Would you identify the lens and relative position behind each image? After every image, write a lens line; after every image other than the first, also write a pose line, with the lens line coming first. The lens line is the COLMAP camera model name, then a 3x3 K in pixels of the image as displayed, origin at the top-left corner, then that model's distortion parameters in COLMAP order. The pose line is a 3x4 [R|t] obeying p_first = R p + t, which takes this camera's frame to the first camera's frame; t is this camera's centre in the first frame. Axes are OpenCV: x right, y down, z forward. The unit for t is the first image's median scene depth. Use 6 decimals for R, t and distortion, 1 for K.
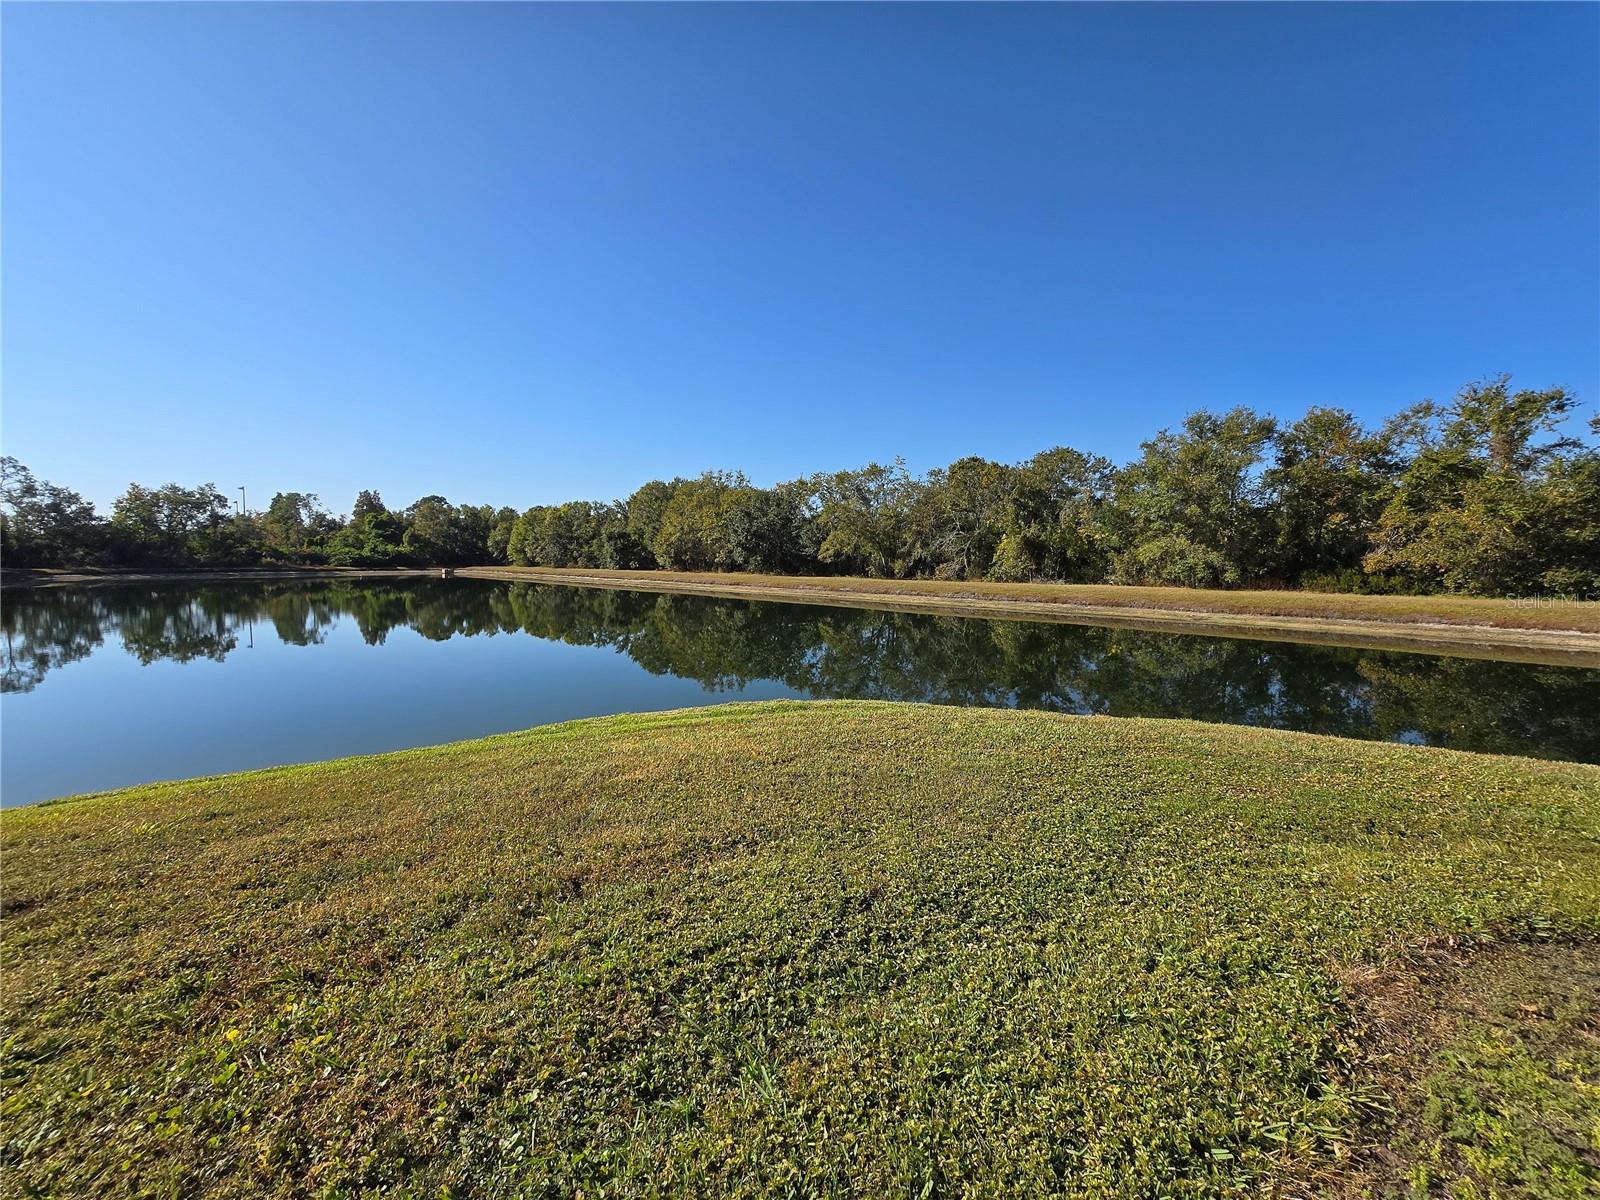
lens RADIAL K [[633.5, 0, 816.6], [0, 633.5, 596.0], [0, 0, 1]] dist [-0.001584, -0.000181]
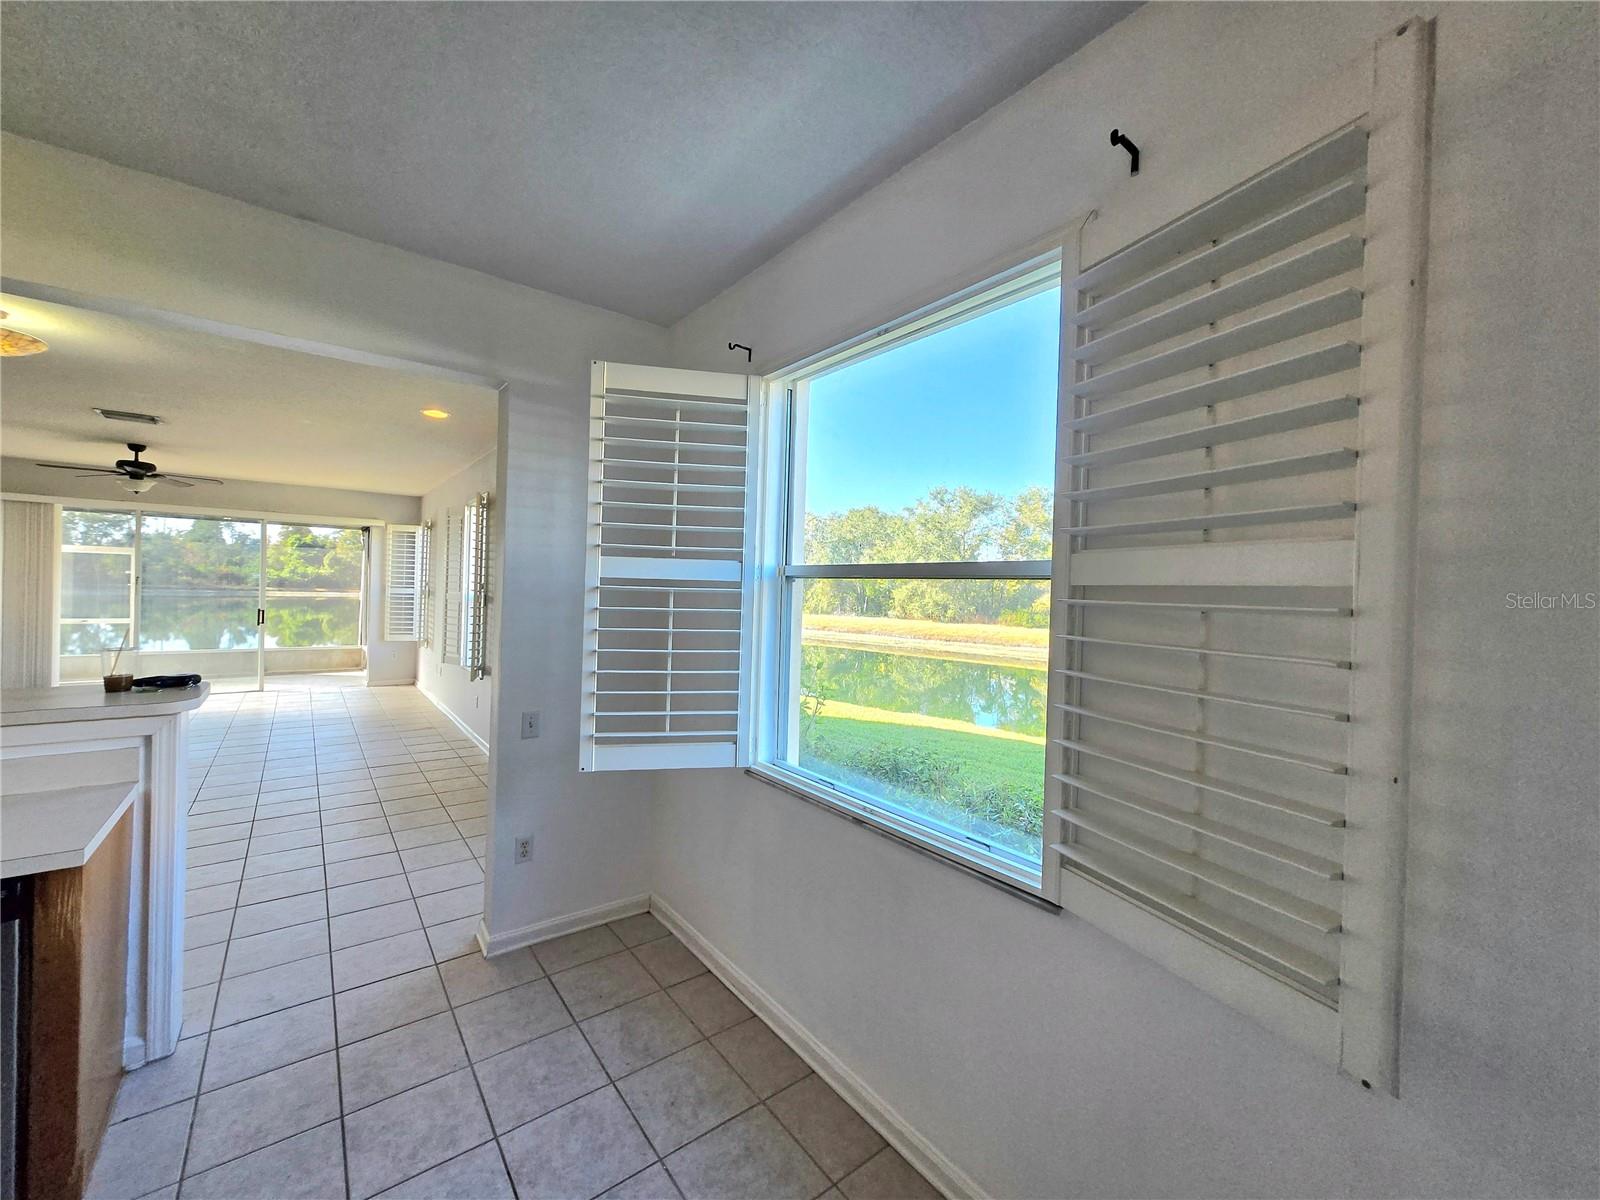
lens RADIAL K [[633.5, 0, 812.9], [0, 633.5, 592.1], [0, 0, 1]] dist [-0.001584, -0.000181]
pose [[0.997513, 0.026330, 0.065384, 0.139292], [-0.022463, 0.997994, -0.059186, 0.005223], [-0.066812, 0.057570, 0.996103, -0.145282]]
